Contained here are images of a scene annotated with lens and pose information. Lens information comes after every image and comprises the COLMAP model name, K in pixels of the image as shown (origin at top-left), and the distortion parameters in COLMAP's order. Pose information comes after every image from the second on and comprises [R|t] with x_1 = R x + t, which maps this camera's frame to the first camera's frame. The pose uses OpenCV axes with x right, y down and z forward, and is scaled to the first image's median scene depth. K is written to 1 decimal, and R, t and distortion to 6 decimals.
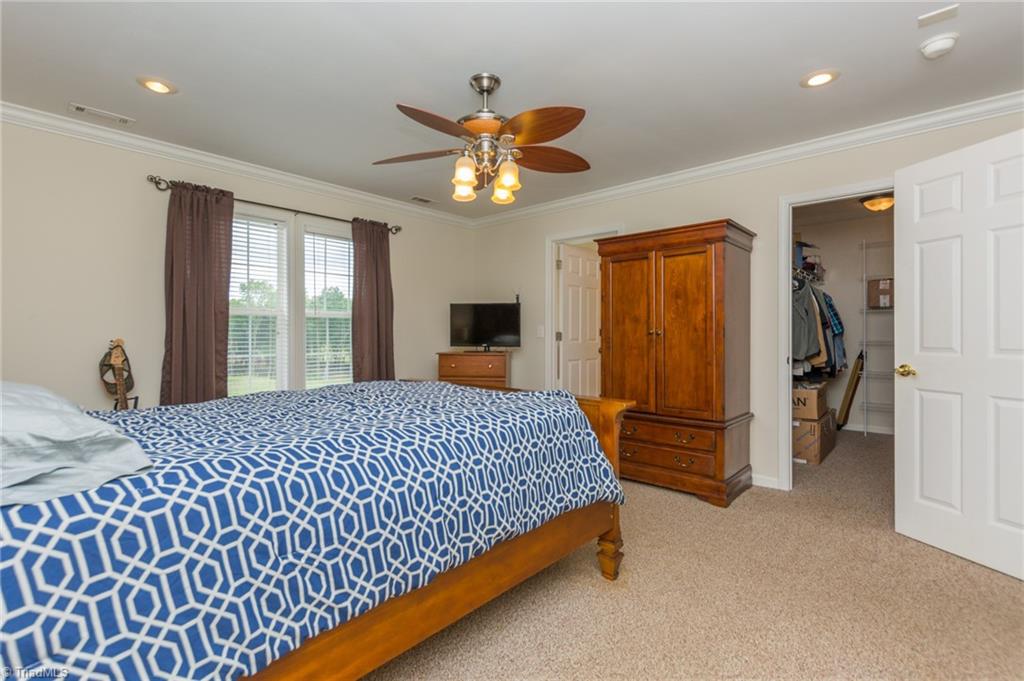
lens RADIAL K [[468.4, 0, 512.0], [0, 468.4, 336.4], [0, 0, 1]] dist [-0.001007, -0.000176]
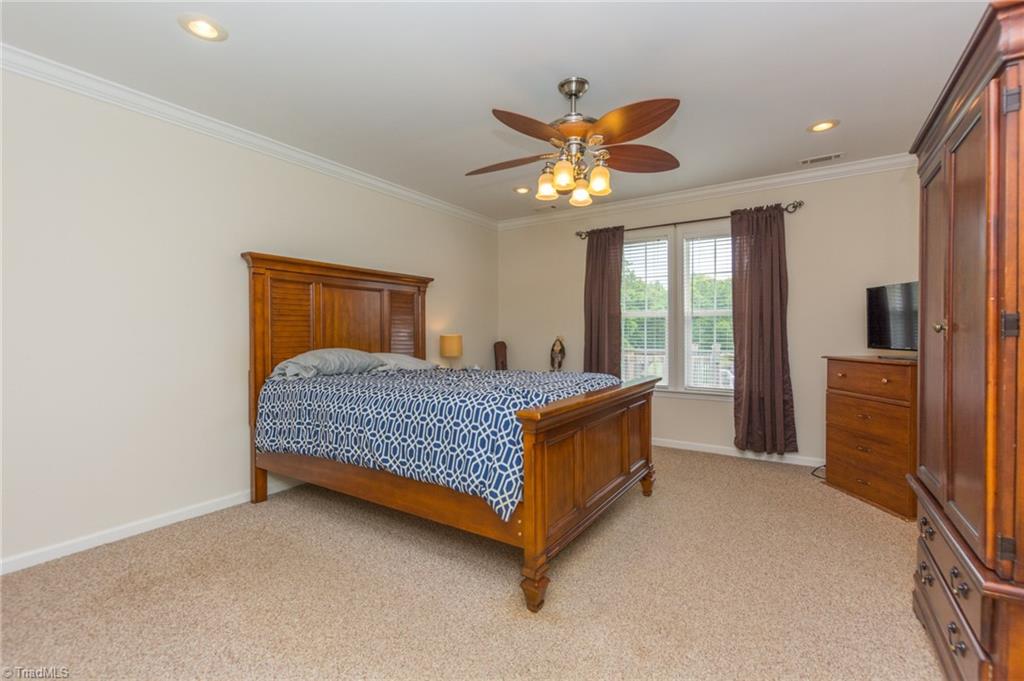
lens RADIAL K [[443.7, 0, 507.5], [0, 443.7, 338.4], [0, 0, 1]] dist [0.001343, 0.000041]
pose [[0.129604, 0.013551, -0.991473, 0.588735], [-0.006676, 0.999896, 0.012794, 0.001427], [0.991543, 0.004961, 0.129681, 0.477049]]
